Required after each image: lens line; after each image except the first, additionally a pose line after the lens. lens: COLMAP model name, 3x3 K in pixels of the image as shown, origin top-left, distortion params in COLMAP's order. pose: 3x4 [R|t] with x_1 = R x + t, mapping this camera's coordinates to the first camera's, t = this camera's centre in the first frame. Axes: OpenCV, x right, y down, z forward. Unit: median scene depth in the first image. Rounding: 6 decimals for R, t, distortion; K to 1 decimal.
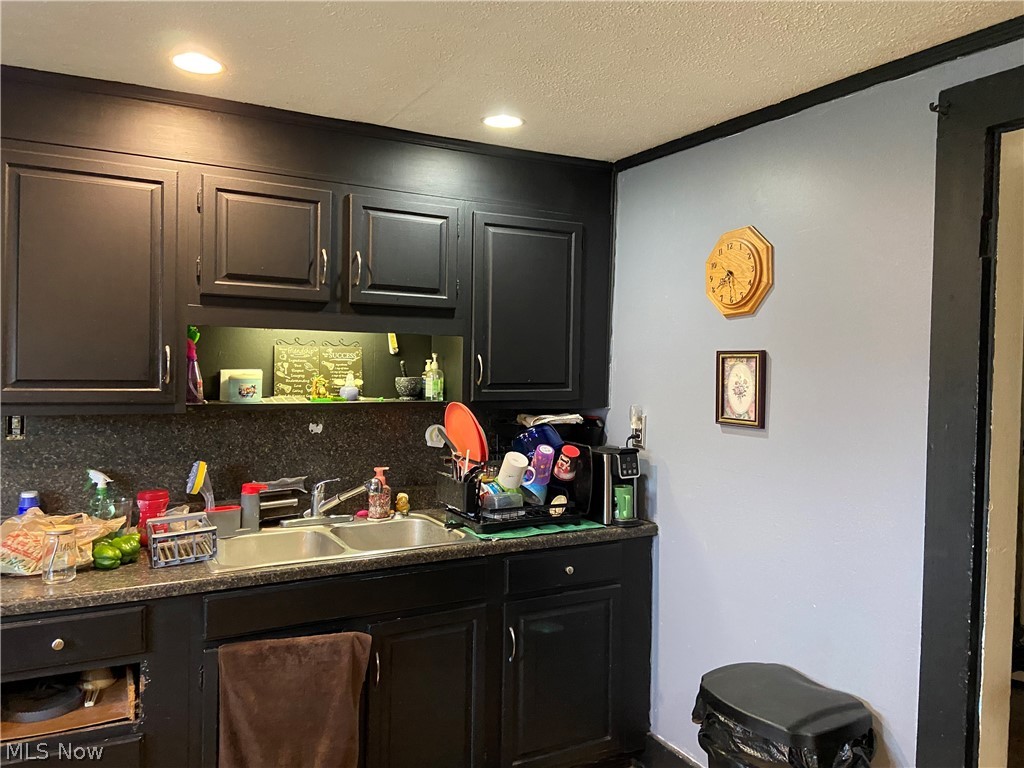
lens RADIAL K [[762.6, 0, 512.1], [0, 762.6, 364.7], [0, 0, 1]] dist [0.112425, -0.148984]
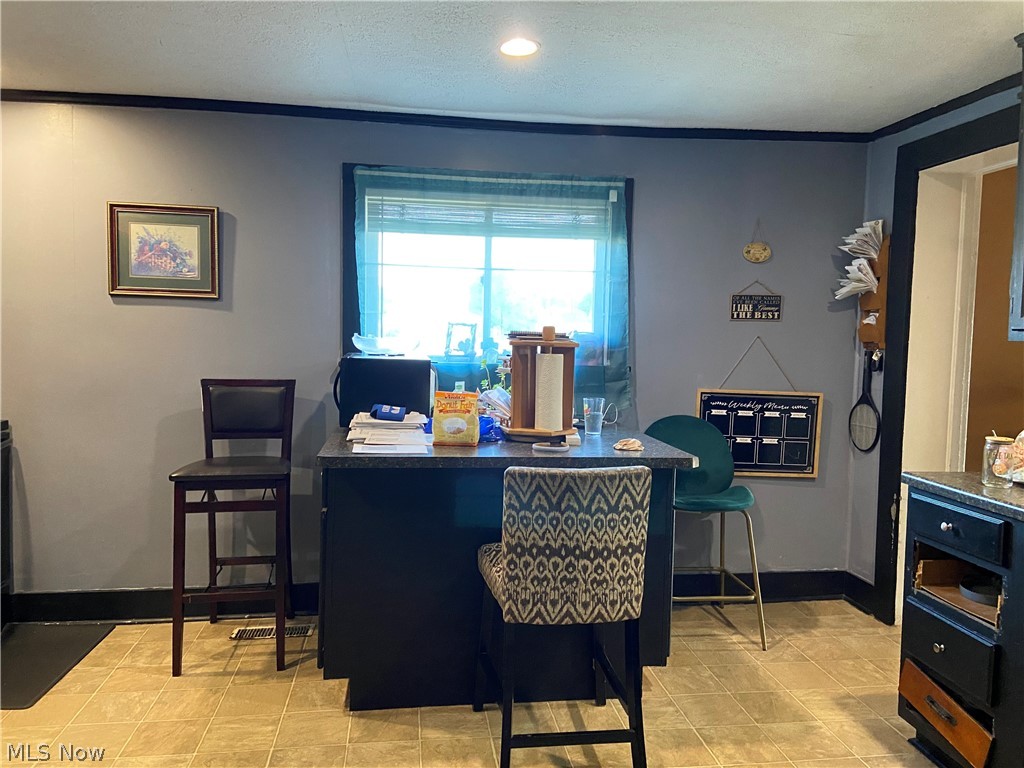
lens RADIAL K [[765.1, 0, 512.0], [0, 765.1, 384.0], [0, 0, 1]] dist [0.067310, -0.091165]
pose [[-0.354155, 0.039028, -0.934372, 0.550723], [-0.032916, 0.997990, 0.054162, 0.075384], [0.934607, 0.049938, -0.352158, 0.585502]]
